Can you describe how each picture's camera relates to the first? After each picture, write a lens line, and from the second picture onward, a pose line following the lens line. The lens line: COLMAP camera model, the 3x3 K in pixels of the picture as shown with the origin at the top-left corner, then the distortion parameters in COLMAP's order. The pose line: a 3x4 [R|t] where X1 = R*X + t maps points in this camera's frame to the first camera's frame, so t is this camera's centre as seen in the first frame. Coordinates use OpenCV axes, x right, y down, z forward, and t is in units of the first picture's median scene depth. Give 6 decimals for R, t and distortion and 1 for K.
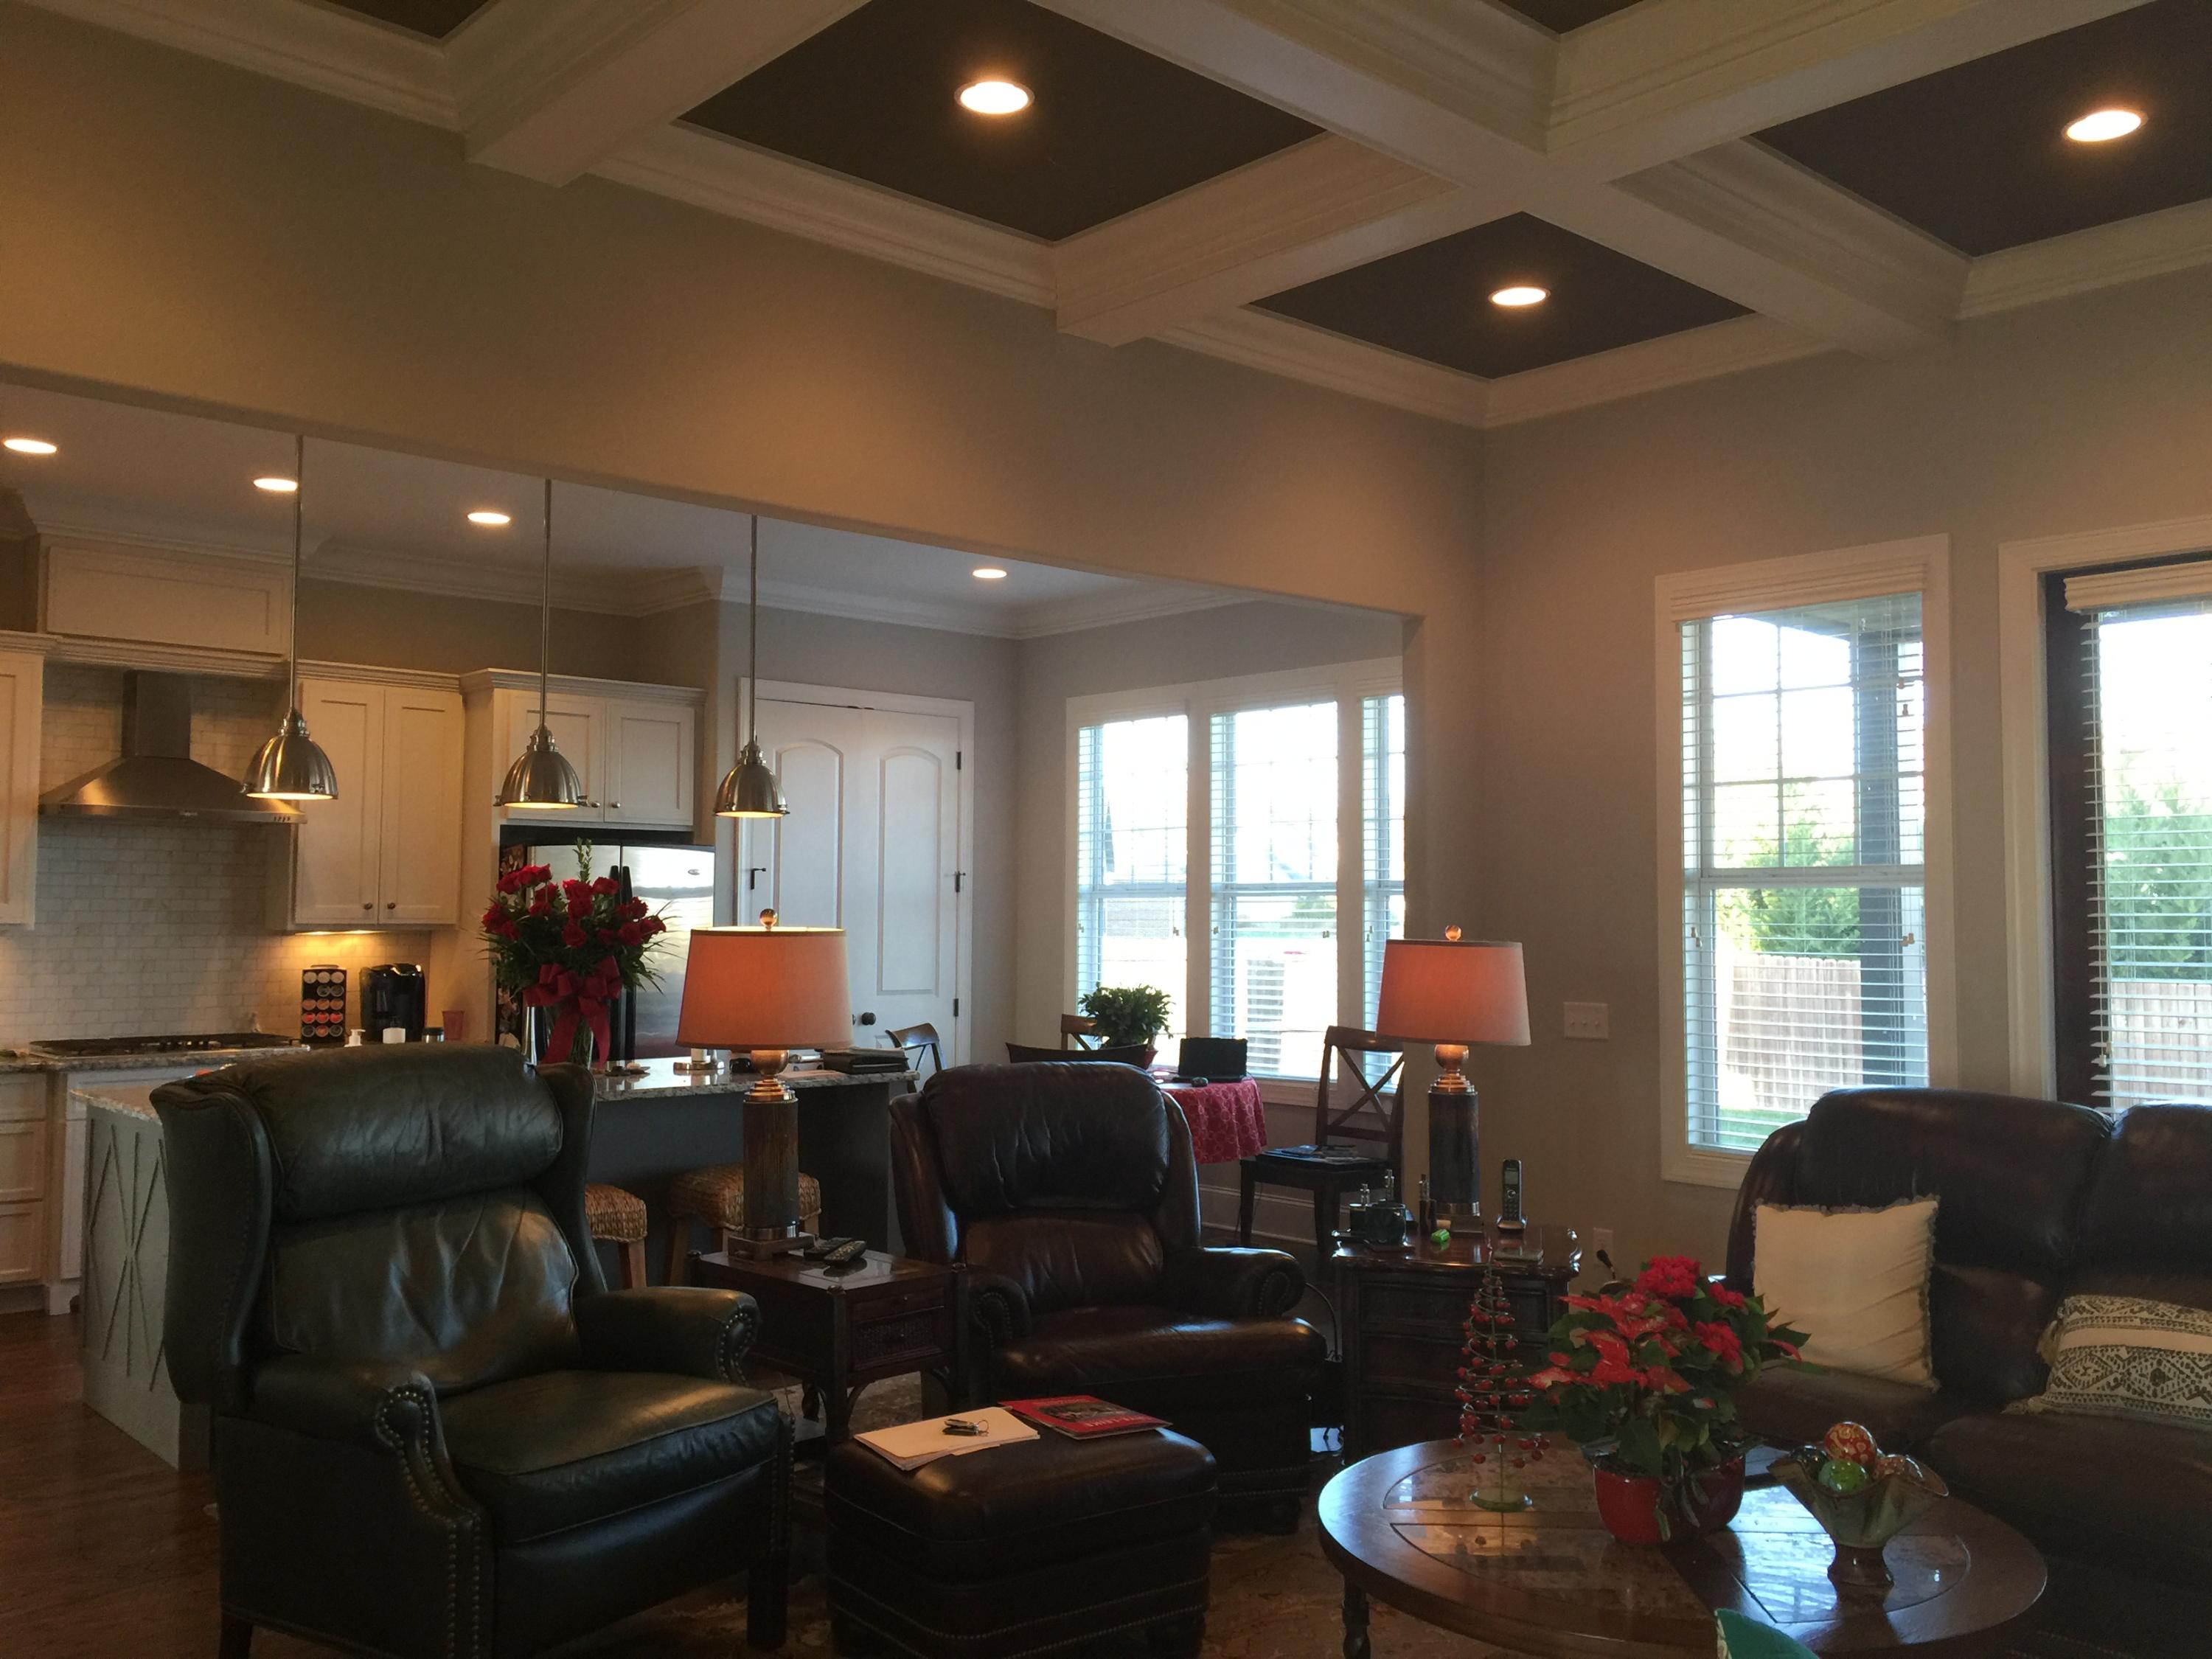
lens RADIAL K [[1894.6, 0, 1108.9], [0, 1894.6, 823.3], [0, 0, 1]] dist [0.031126, -0.045101]
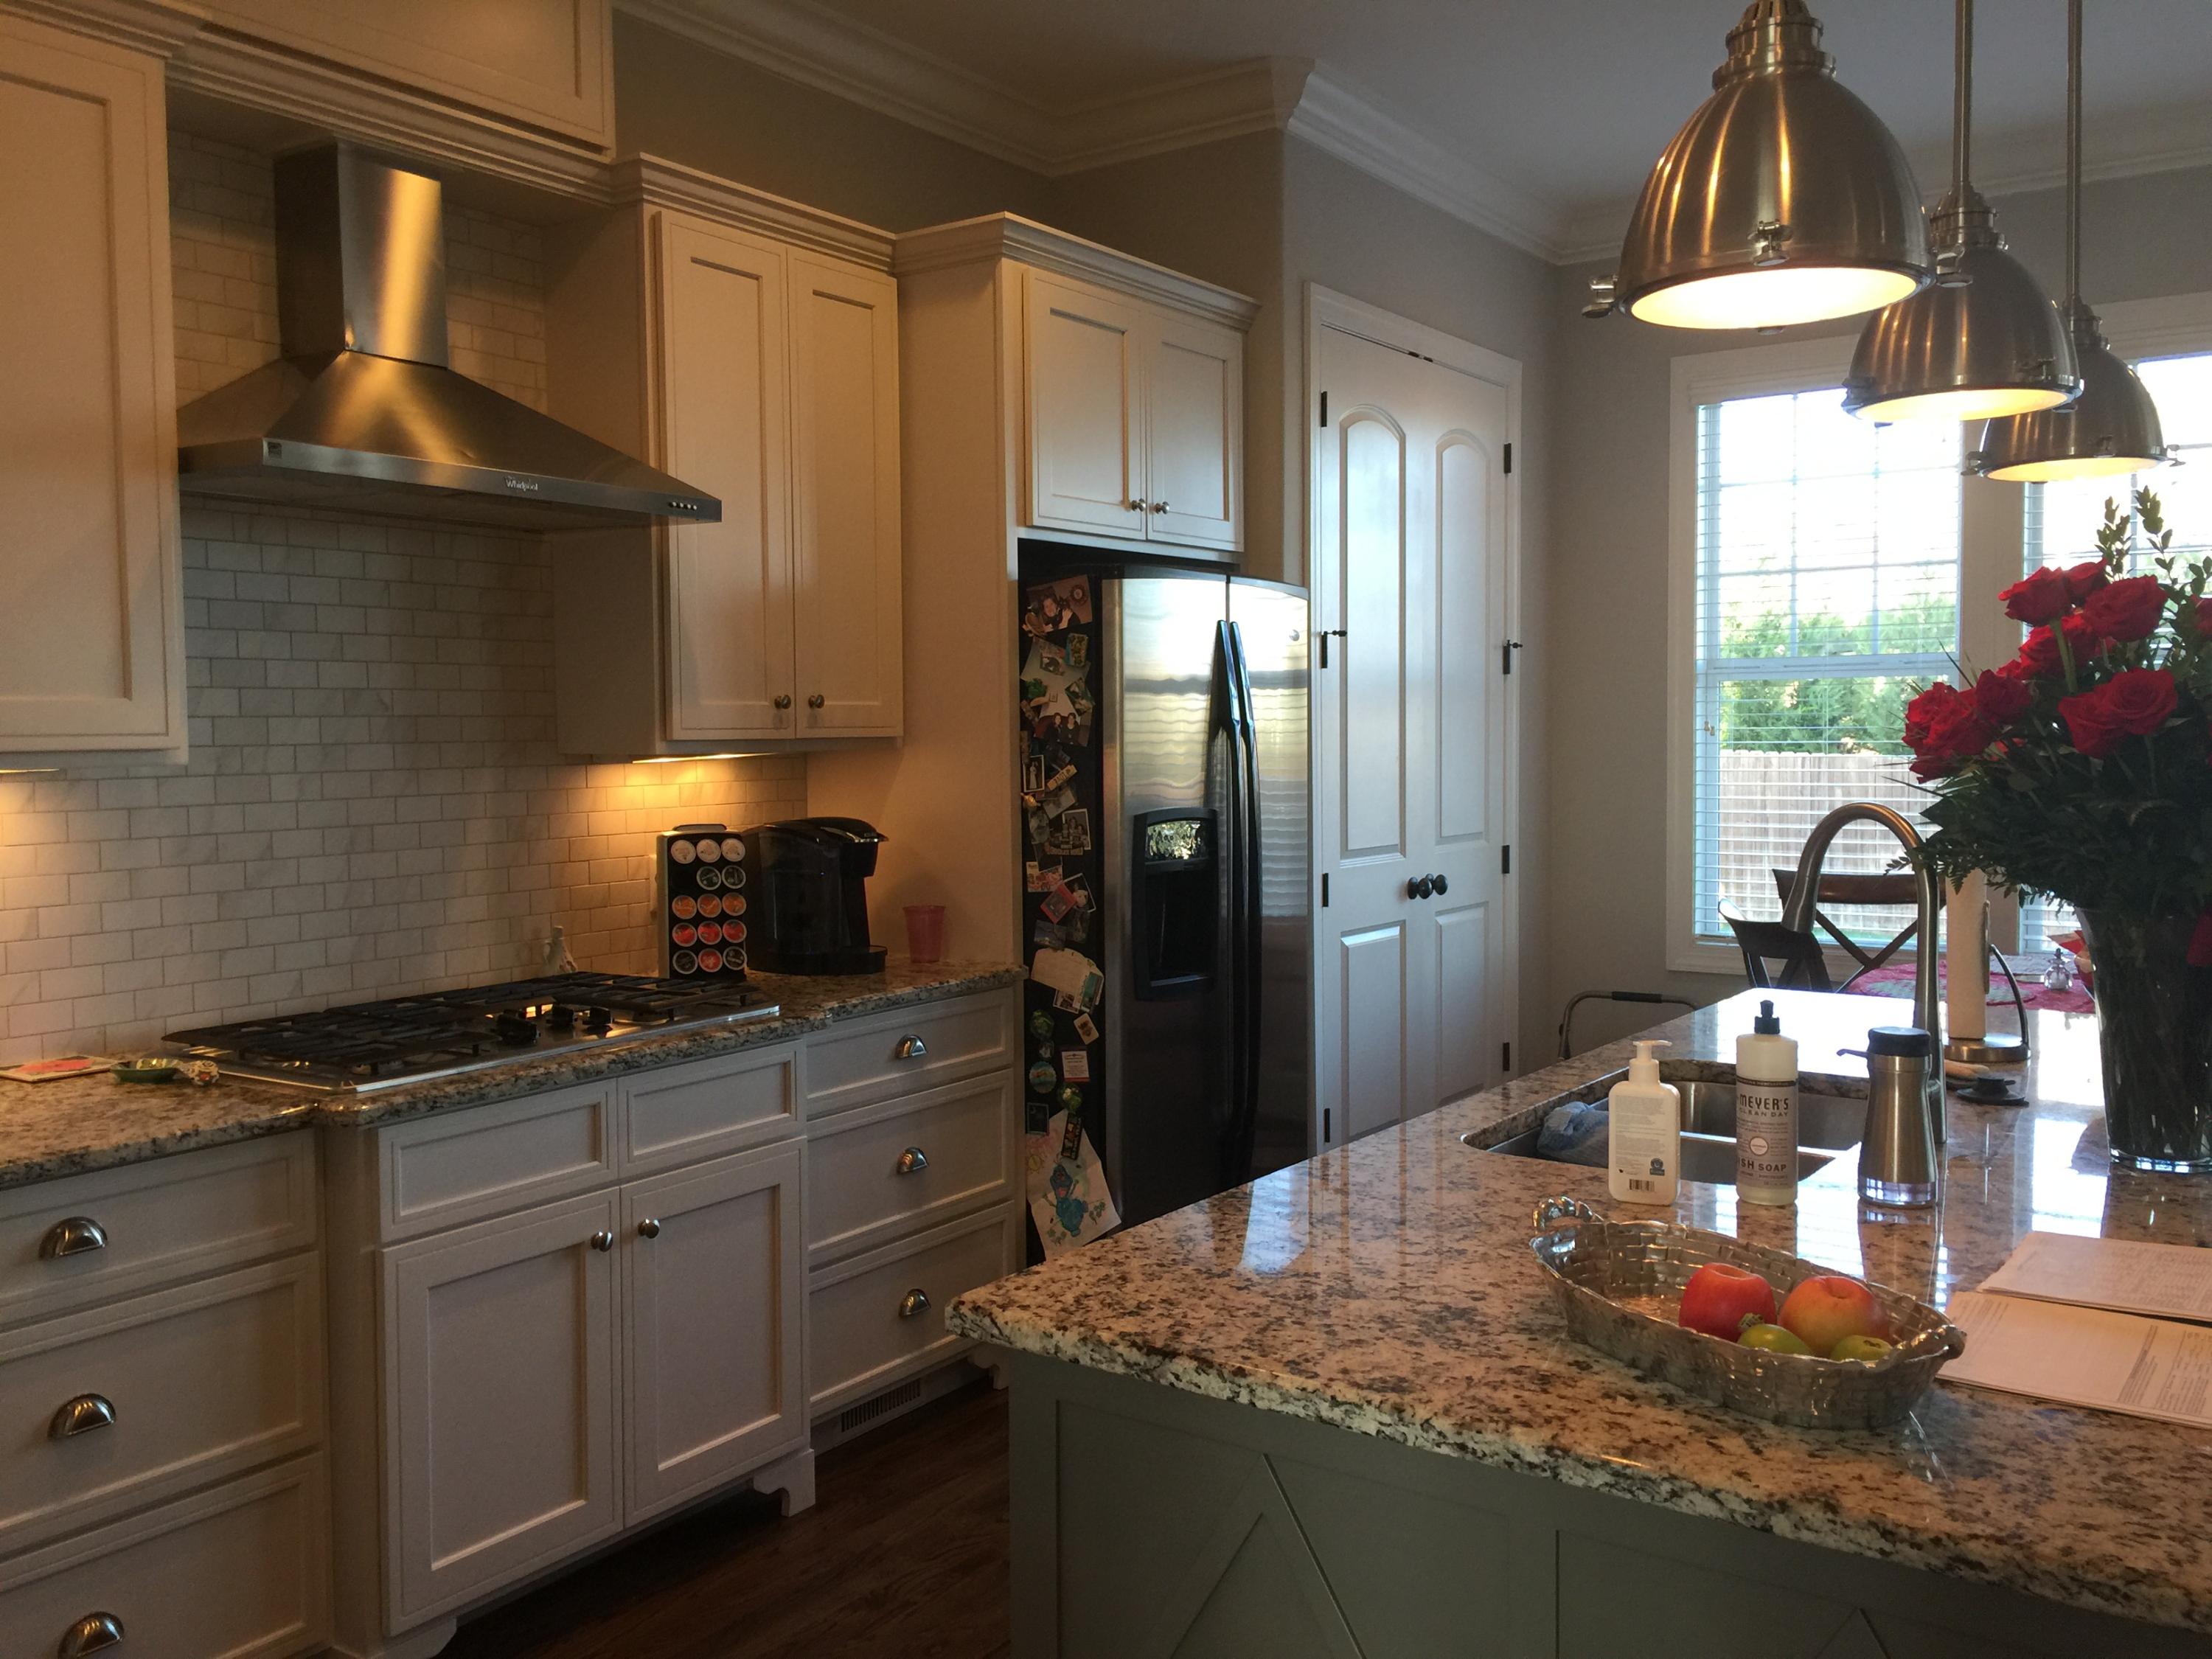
lens RADIAL K [[1894.6, 0, 1102.6], [0, 1894.6, 832.3], [0, 0, 1]] dist [0.031126, -0.045101]
pose [[0.975108, -0.024497, 0.220374, -0.421328], [0.000018, 0.993887, 0.110401, 0.023462], [-0.221732, -0.107649, 0.969147, 0.514273]]
